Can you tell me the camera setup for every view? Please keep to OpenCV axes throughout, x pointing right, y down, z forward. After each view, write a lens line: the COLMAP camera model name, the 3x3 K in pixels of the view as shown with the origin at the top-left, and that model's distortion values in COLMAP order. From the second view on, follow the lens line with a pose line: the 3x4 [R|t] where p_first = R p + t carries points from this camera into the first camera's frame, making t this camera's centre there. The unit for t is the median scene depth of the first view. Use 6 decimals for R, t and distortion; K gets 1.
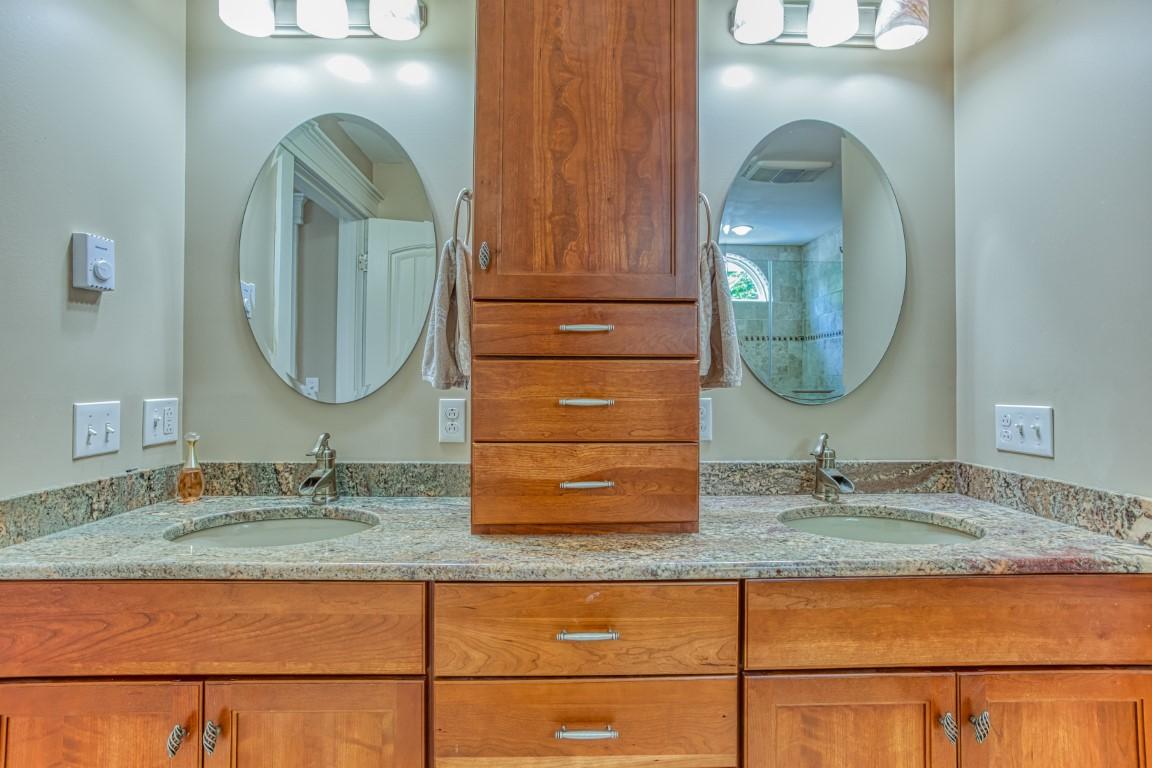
lens RADIAL K [[563.2, 0, 576.3], [0, 563.2, 372.3], [0, 0, 1]] dist [-0.043668, 0.025263]
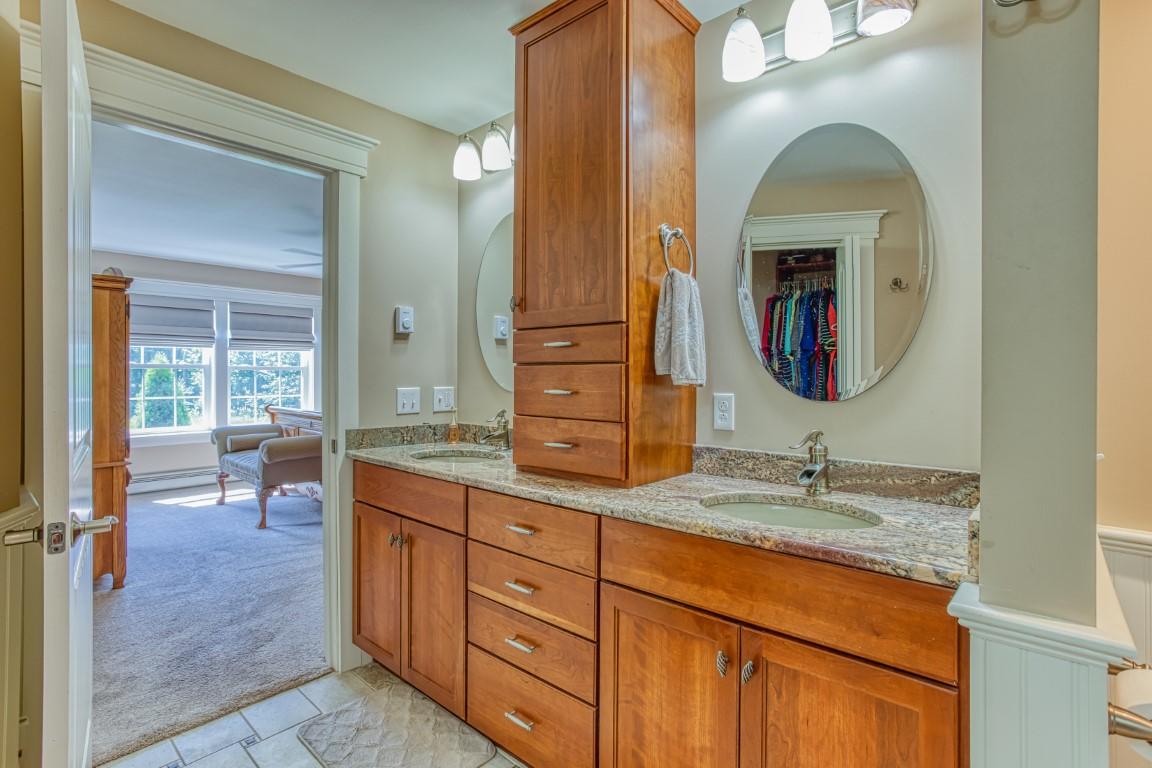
lens RADIAL K [[563.2, 0, 574.0], [0, 563.2, 377.2], [0, 0, 1]] dist [-0.043668, 0.025263]
pose [[0.726446, 0.002425, -0.687220, 1.096334], [0.005926, 0.999934, 0.009793, -0.003355], [0.687198, -0.011187, 0.726384, -0.094208]]
